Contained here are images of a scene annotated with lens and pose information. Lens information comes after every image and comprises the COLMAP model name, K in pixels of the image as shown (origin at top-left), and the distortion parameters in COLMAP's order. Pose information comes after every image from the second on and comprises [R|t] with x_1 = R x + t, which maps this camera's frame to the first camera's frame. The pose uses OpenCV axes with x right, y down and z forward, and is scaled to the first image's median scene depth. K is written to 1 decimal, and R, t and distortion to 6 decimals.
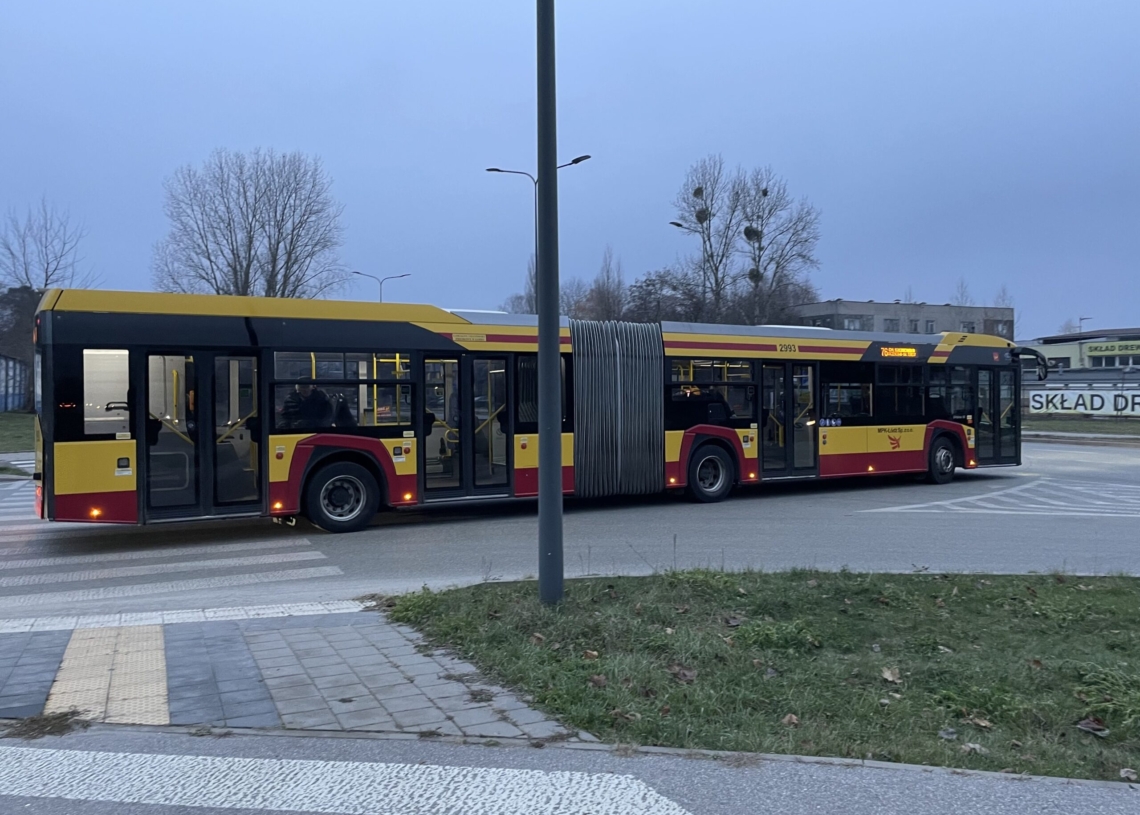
lens RADIAL K [[860.7, 0, 573.5], [0, 860.7, 421.1], [0, 0, 1]] dist [0.074426, -0.002879]
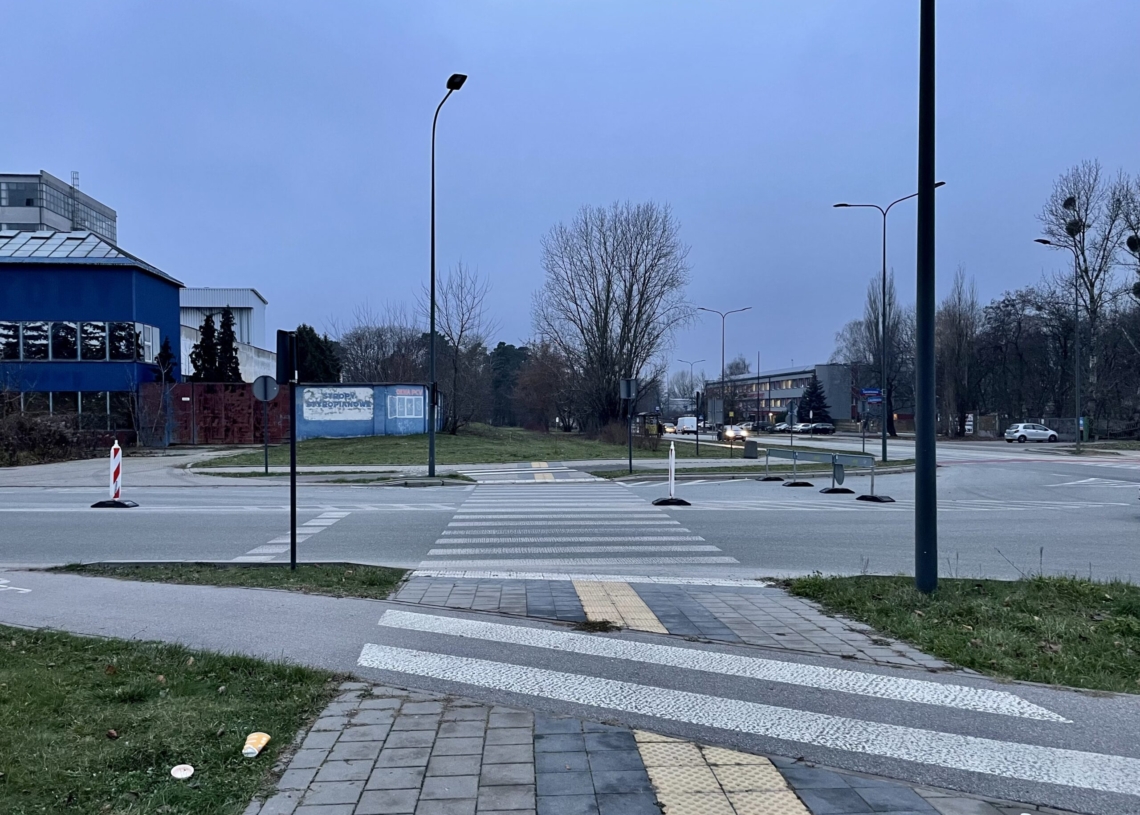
lens RADIAL K [[845.8, 0, 571.5], [0, 845.8, 431.9], [0, 0, 1]] dist [0.107213, -0.125916]
pose [[0.929406, 0.010606, -0.368908, -0.042223], [-0.016794, 0.999767, -0.013565, 0.005515], [0.368678, 0.018803, 0.929367, -0.308461]]
